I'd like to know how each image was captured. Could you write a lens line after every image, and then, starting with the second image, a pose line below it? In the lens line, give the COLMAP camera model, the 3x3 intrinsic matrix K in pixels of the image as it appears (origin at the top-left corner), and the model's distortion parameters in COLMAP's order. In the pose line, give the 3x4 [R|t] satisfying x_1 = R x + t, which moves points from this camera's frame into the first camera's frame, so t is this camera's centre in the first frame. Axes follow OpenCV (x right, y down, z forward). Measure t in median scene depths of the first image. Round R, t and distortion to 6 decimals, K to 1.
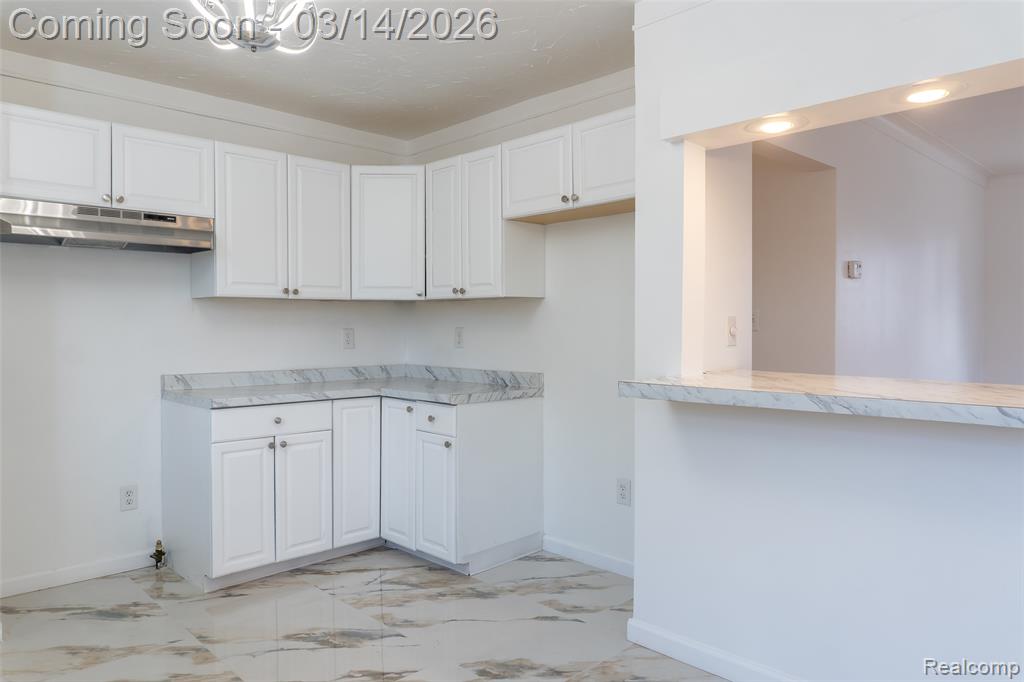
lens RADIAL K [[695.1, 0, 512.0], [0, 695.1, 341.0], [0, 0, 1]] dist [-0.017312, 0.000423]
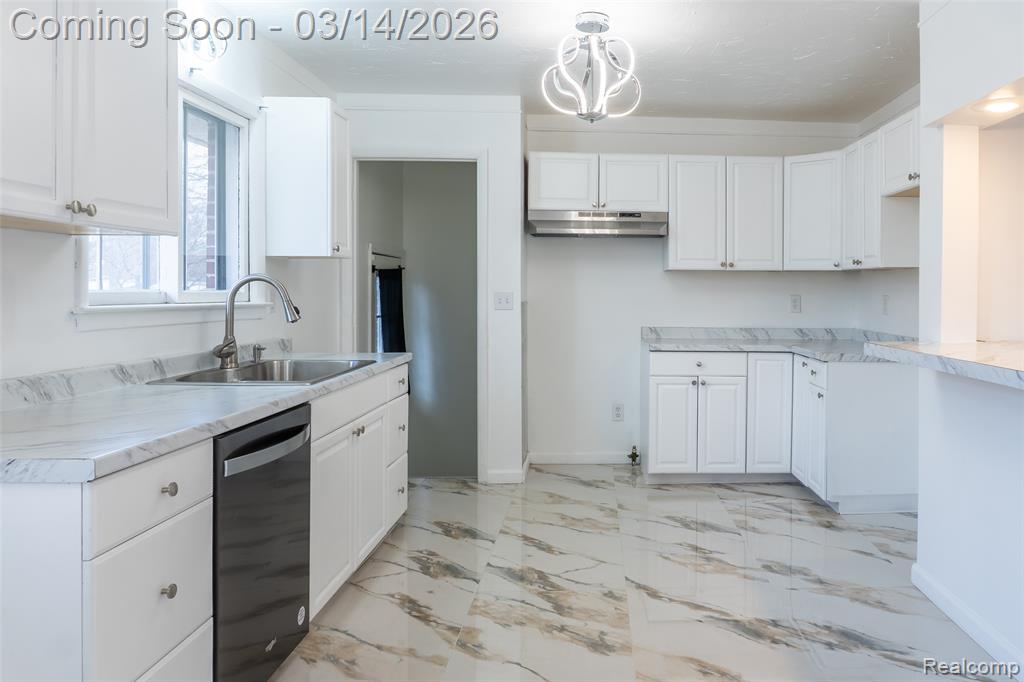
lens RADIAL K [[734.3, 0, 635.4], [0, 734.3, 299.9], [0, 0, 1]] dist [-0.023113, -0.002191]
pose [[0.763642, 0.016299, -0.645435, 0.439853], [-0.023718, 0.999715, -0.002816, 0.000150], [0.645205, 0.017459, 0.763810, -0.130038]]
